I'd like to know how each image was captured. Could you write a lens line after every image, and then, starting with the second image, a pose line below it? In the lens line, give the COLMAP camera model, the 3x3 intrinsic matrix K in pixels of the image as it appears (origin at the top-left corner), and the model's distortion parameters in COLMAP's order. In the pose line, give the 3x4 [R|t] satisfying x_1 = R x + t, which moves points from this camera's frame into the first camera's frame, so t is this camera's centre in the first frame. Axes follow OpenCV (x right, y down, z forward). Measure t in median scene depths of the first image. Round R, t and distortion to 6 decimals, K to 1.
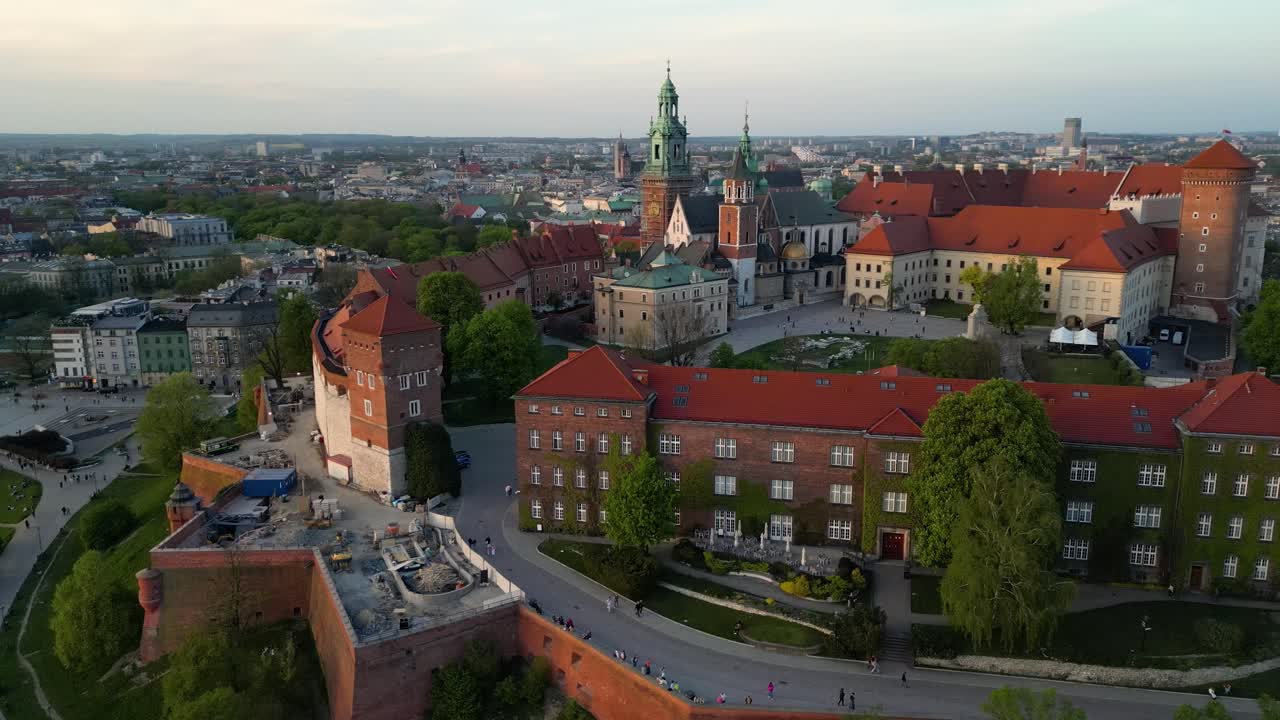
lens RADIAL K [[973.6, 0, 641.5], [0, 973.6, 364.2], [0, 0, 1]] dist [0.095556, -0.120328]
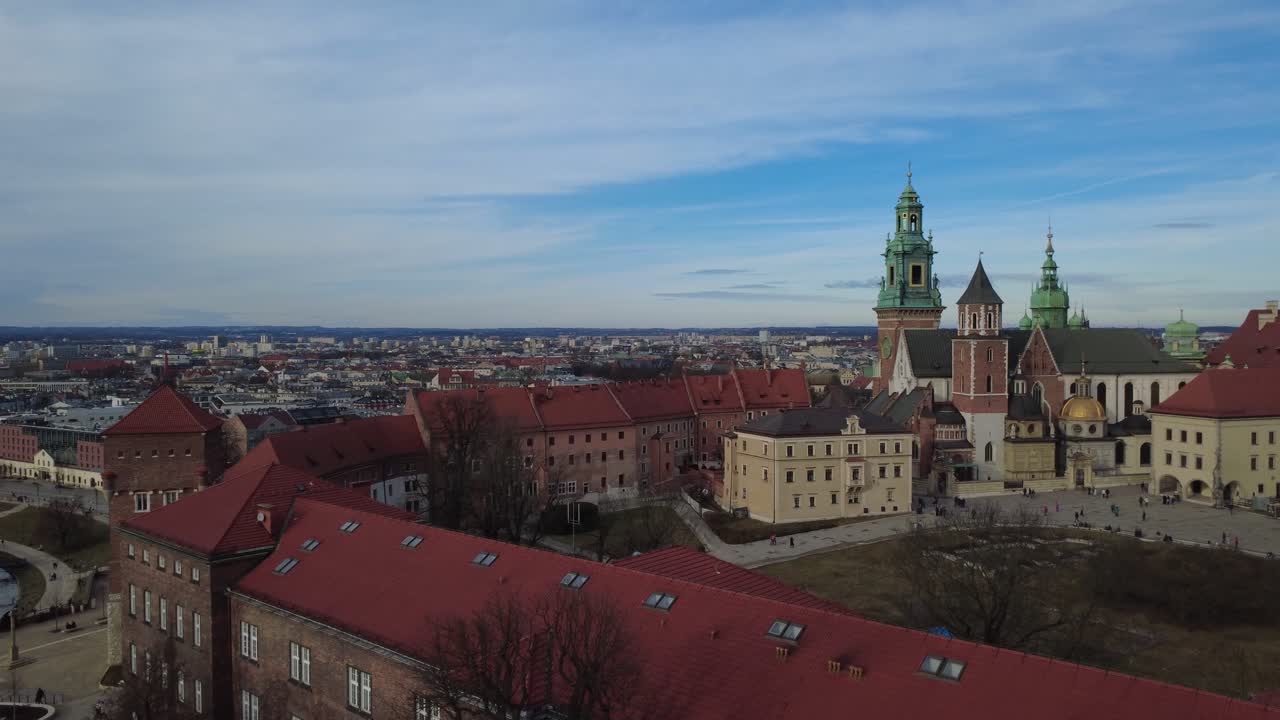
lens RADIAL K [[964.7, 0, 640.9], [0, 964.7, 358.8], [0, 0, 1]] dist [-0.001275, -0.000315]
pose [[0.872908, 0.013868, -0.487688, 0.222529], [-0.109200, 0.979790, -0.167594, -0.003421], [0.475507, 0.199550, 0.856780, 0.272290]]
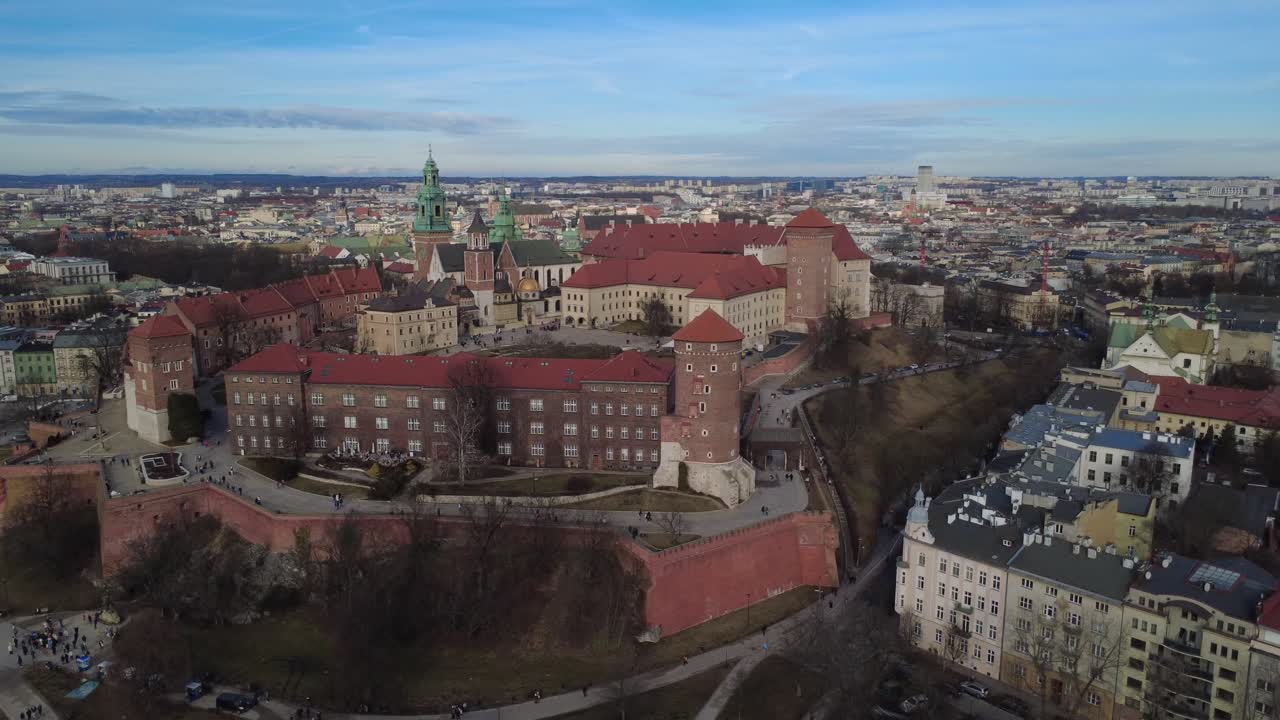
lens RADIAL K [[964.7, 0, 640.9], [0, 964.7, 358.8], [0, 0, 1]] dist [-0.001275, -0.000315]
pose [[0.996352, -0.012864, 0.084365, 0.203035], [0.016282, 0.999069, -0.039951, 0.040340], [-0.083772, 0.041179, 0.995634, -0.324265]]
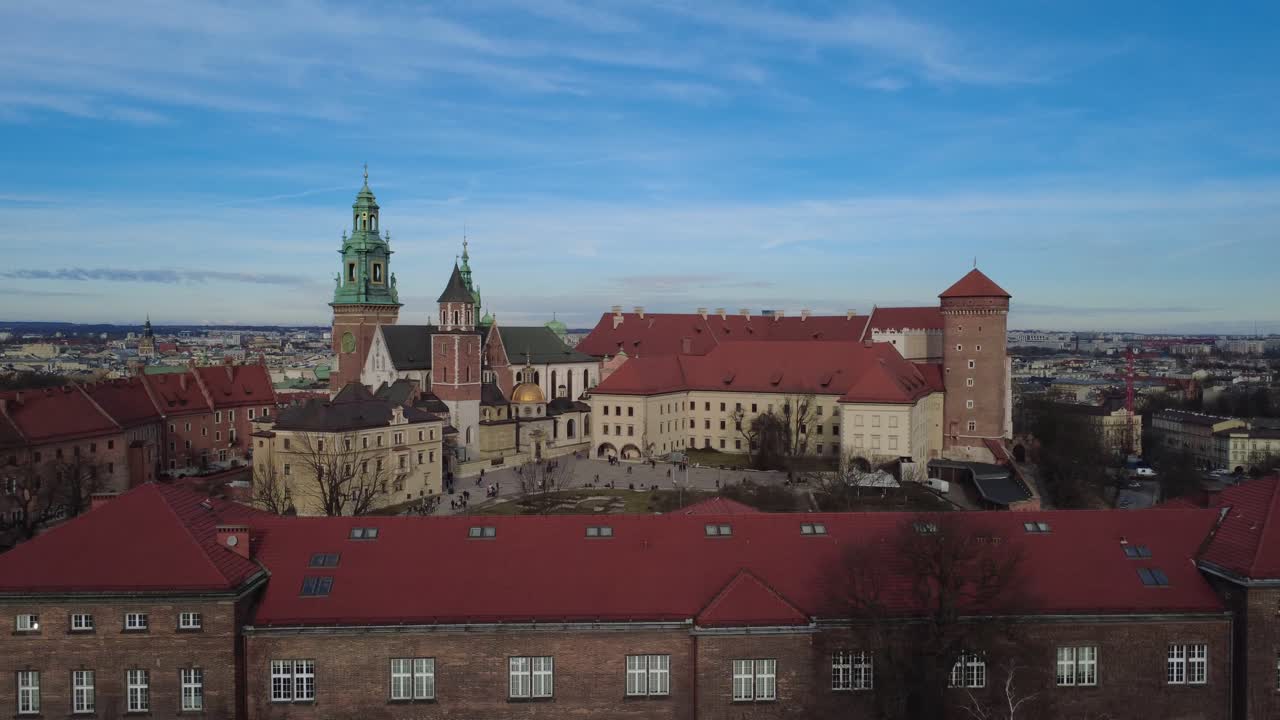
lens RADIAL K [[964.7, 0, 640.9], [0, 964.7, 358.8], [0, 0, 1]] dist [-0.001275, -0.000315]
pose [[0.962031, 0.000708, 0.272939, 0.029251], [0.052965, 0.980503, -0.189230, 0.012230], [-0.267751, 0.196501, 0.943237, 0.219316]]
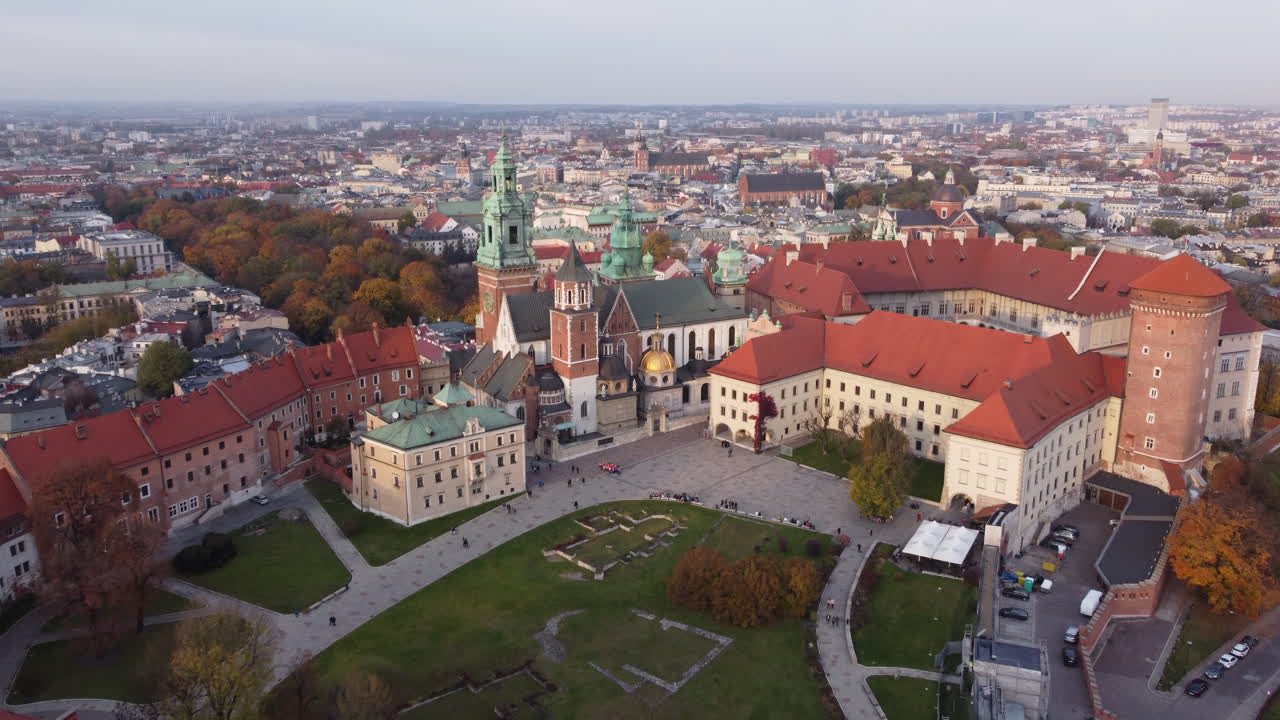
lens RADIAL K [[1008.8, 0, 634.7], [0, 1008.8, 356.1], [0, 0, 1]] dist [-0.002517, -0.001305]
pose [[0.996851, 0.022941, -0.075908, 0.207096], [-0.021458, 0.999564, 0.020296, -0.140192], [0.076341, -0.018603, 0.996908, 0.180044]]
